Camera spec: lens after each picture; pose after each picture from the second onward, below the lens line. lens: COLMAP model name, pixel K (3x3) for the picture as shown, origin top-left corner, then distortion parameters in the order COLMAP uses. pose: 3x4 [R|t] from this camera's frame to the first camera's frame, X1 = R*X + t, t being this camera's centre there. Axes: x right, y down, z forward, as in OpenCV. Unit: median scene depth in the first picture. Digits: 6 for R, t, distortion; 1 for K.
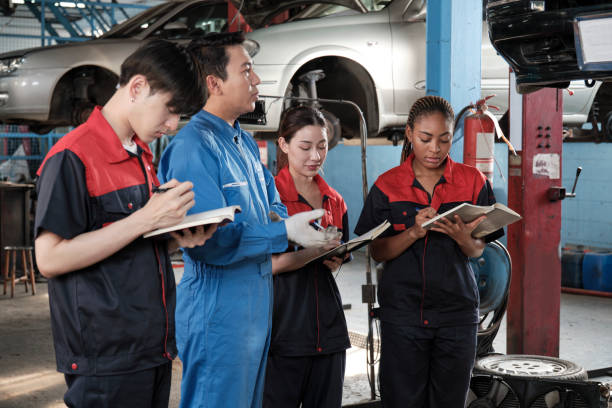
lens RADIAL K [[1062.3, 0, 306.0], [0, 1062.3, 204.0], [0, 0, 1]] dist [0.031849, -0.171659]
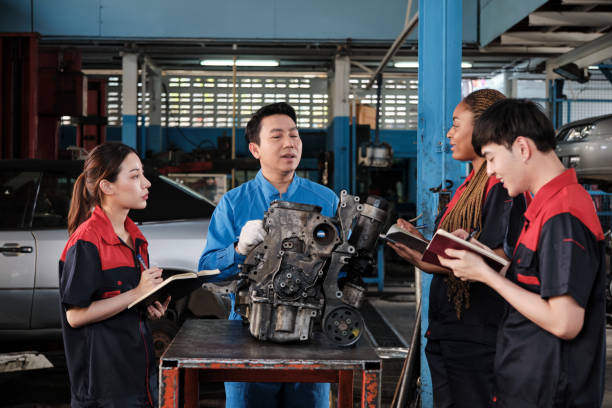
lens RADIAL K [[1145.9, 0, 306.0], [0, 1145.9, 204.0], [0, 0, 1]] dist [0.003244, -0.061359]
pose [[0.870651, 0.006617, -0.491856, 0.106741], [-0.032685, 0.998478, -0.044423, 0.016279], [0.490814, 0.054754, 0.869542, -0.320973]]
